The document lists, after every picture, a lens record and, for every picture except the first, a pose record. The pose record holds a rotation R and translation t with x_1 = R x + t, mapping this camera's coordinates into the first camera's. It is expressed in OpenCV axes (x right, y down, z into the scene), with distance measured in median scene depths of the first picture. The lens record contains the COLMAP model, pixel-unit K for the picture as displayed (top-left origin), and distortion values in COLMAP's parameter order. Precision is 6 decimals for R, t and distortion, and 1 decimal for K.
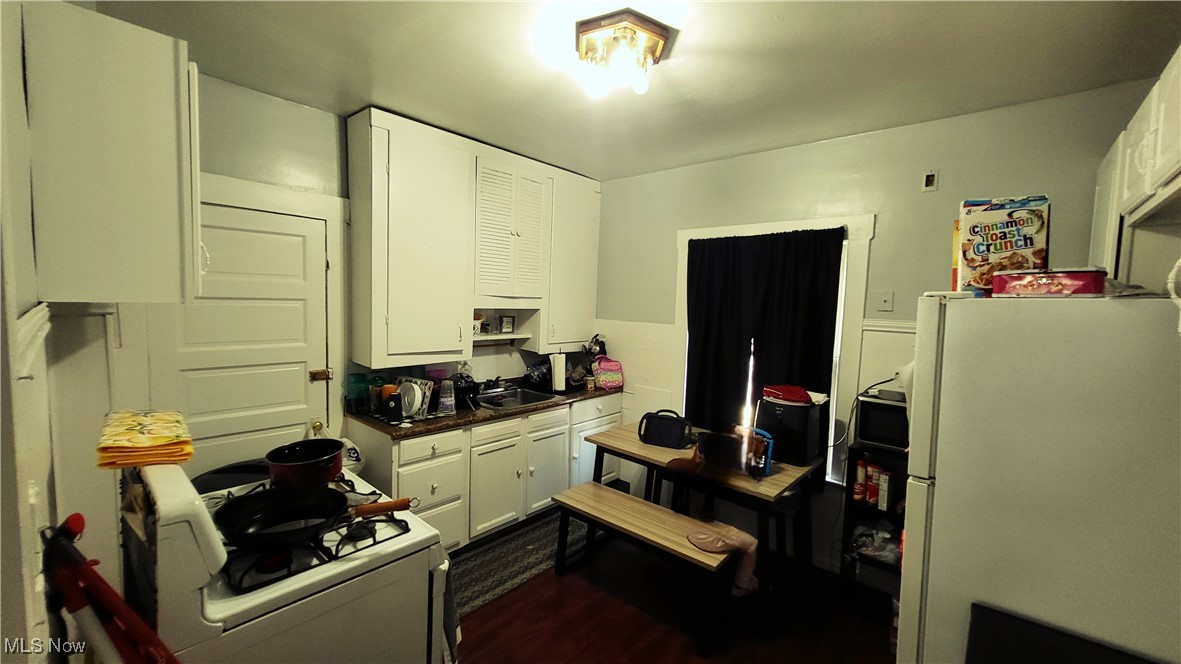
lens RADIAL K [[464.4, 0, 590.5], [0, 464.4, 332.0], [0, 0, 1]] dist [0.000117, 0.000041]
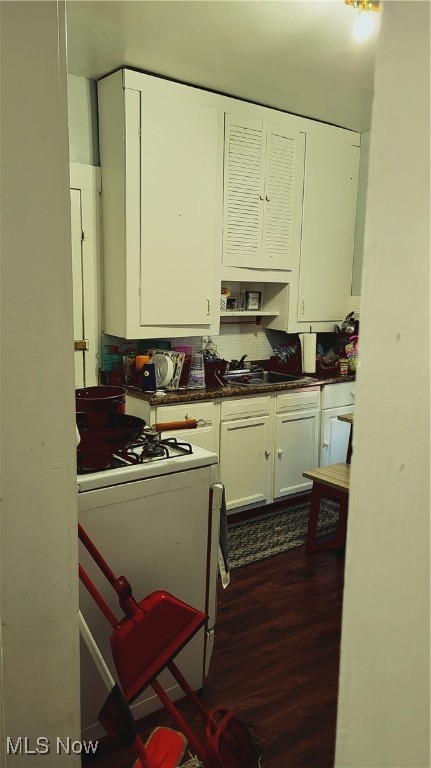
lens RADIAL K [[581.3, 0, 229.7], [0, 581.3, 384.5], [0, 0, 1]] dist [0.024974, -0.003692]
pose [[0.983322, 0.018218, -0.180959, -0.015315], [-0.002052, 0.996019, 0.089123, 0.054178], [0.181862, -0.087265, 0.979444, -0.177904]]
